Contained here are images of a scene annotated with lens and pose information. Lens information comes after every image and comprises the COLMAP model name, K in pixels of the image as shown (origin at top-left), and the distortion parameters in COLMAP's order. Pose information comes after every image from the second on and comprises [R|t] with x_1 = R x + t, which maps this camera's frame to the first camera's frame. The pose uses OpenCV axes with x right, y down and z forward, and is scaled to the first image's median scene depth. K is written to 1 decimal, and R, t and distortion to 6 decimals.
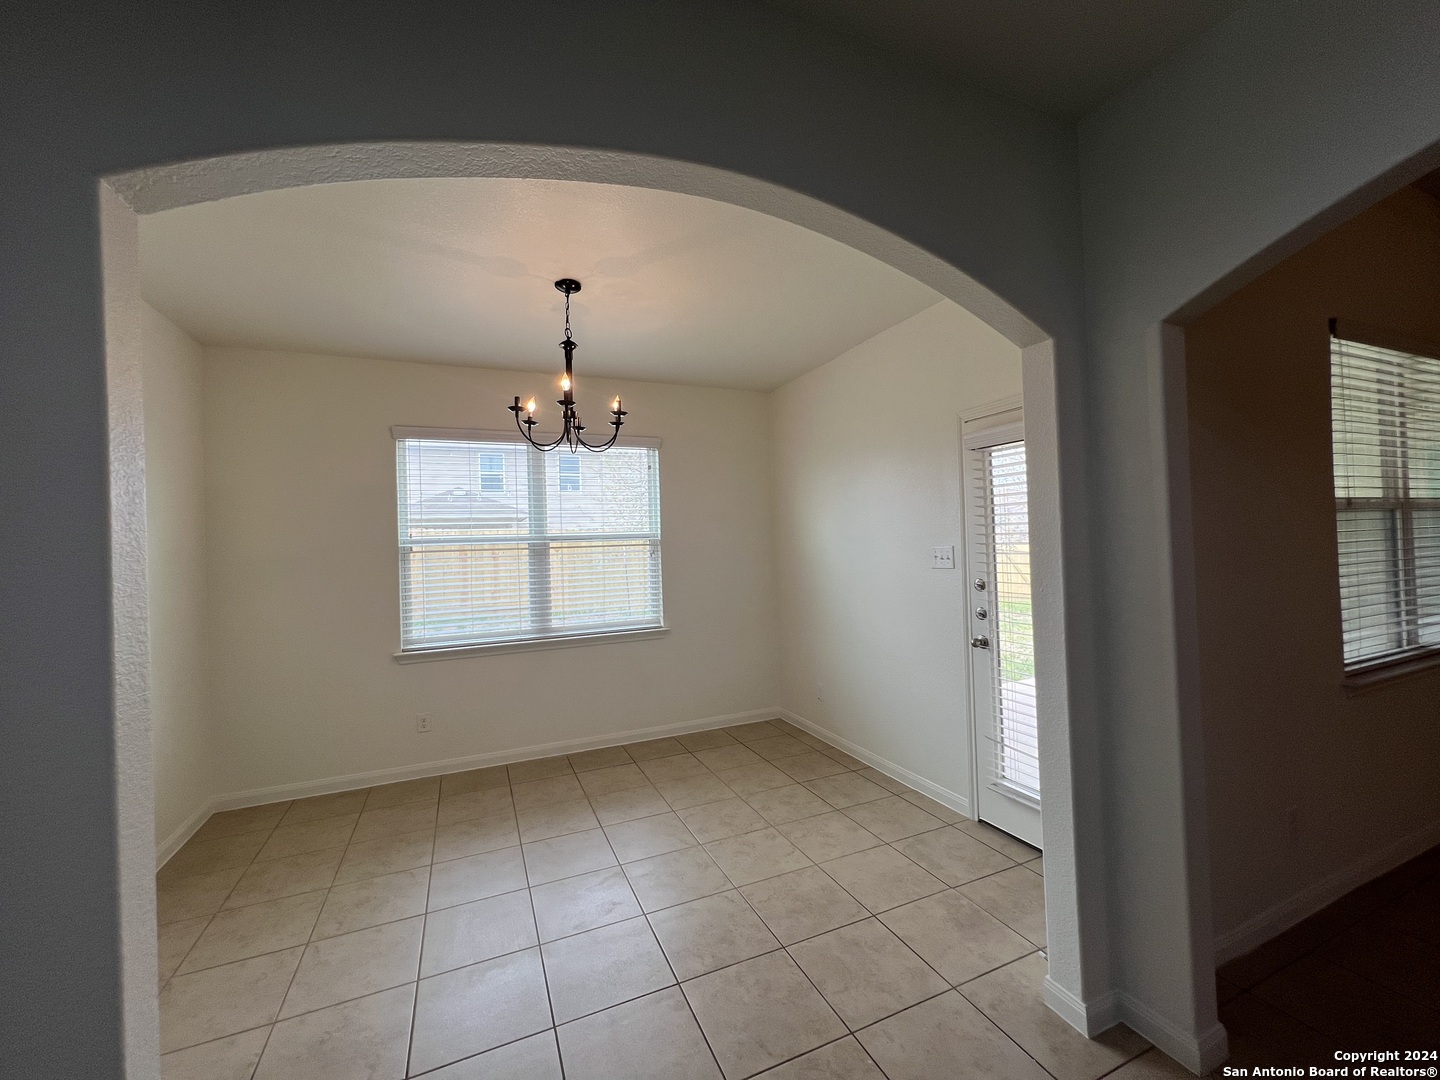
lens RADIAL K [[578.9, 0, 720.0], [0, 578.9, 540.0], [0, 0, 1]] dist [-0.002615, 0.000065]
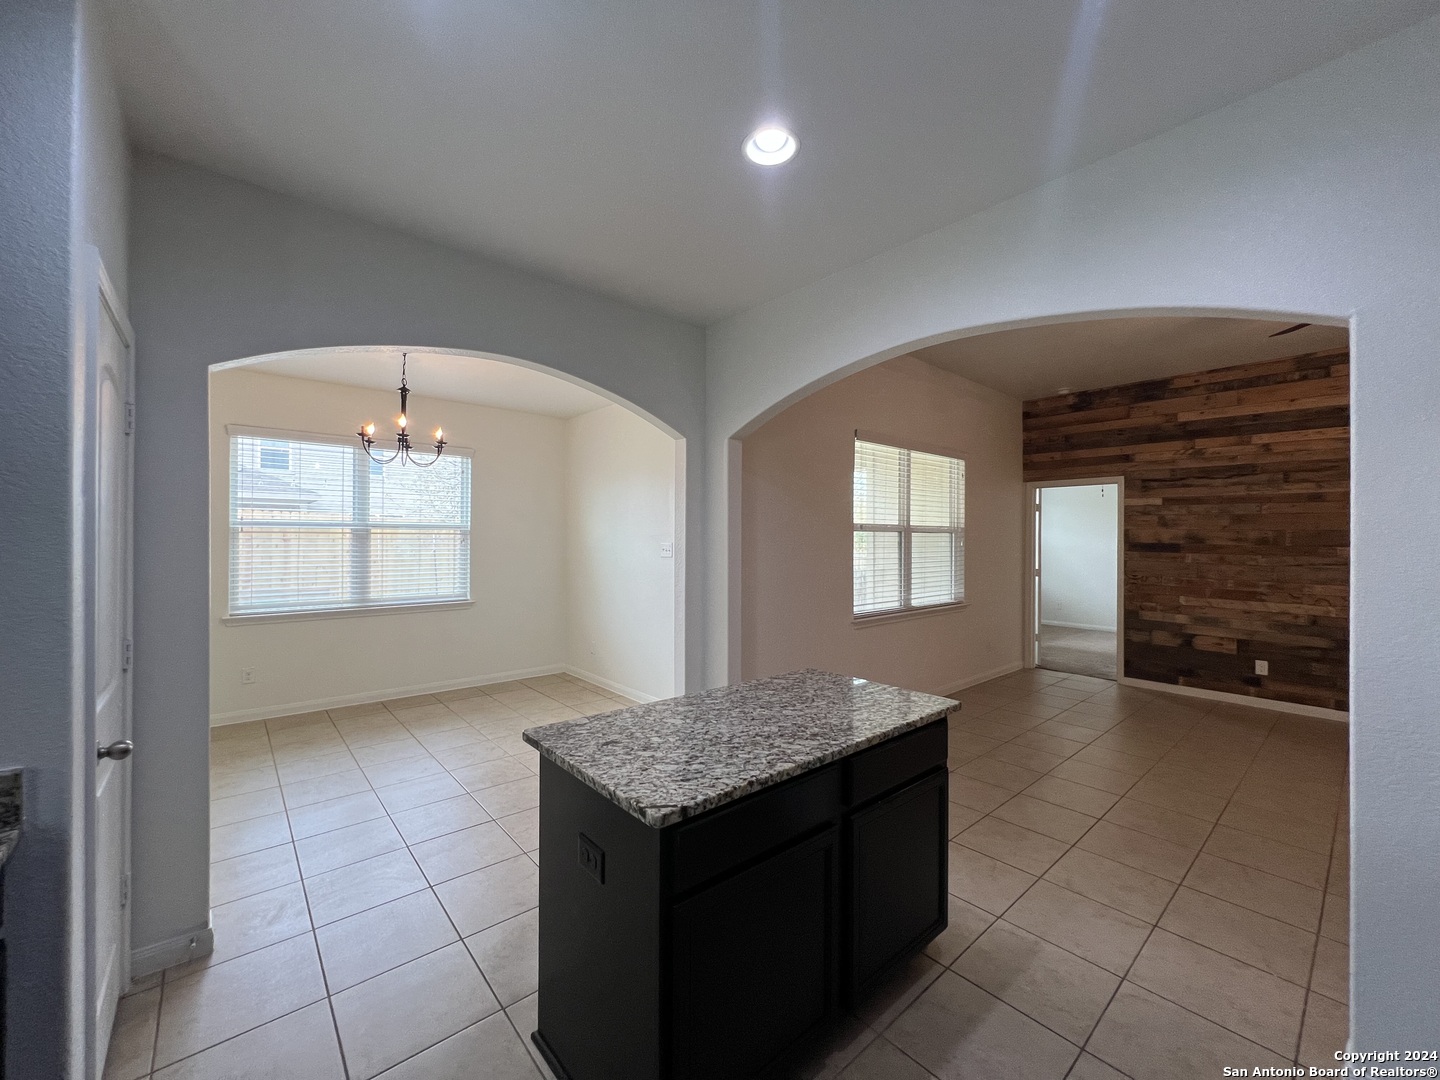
lens RADIAL K [[578.9, 0, 720.0], [0, 578.9, 540.0], [0, 0, 1]] dist [-0.002615, 0.000065]
pose [[0.954068, 0.037804, 0.297194, 0.049467], [-0.039866, 0.999205, 0.000878, -0.002573], [-0.296925, -0.012686, 0.954817, -0.416404]]
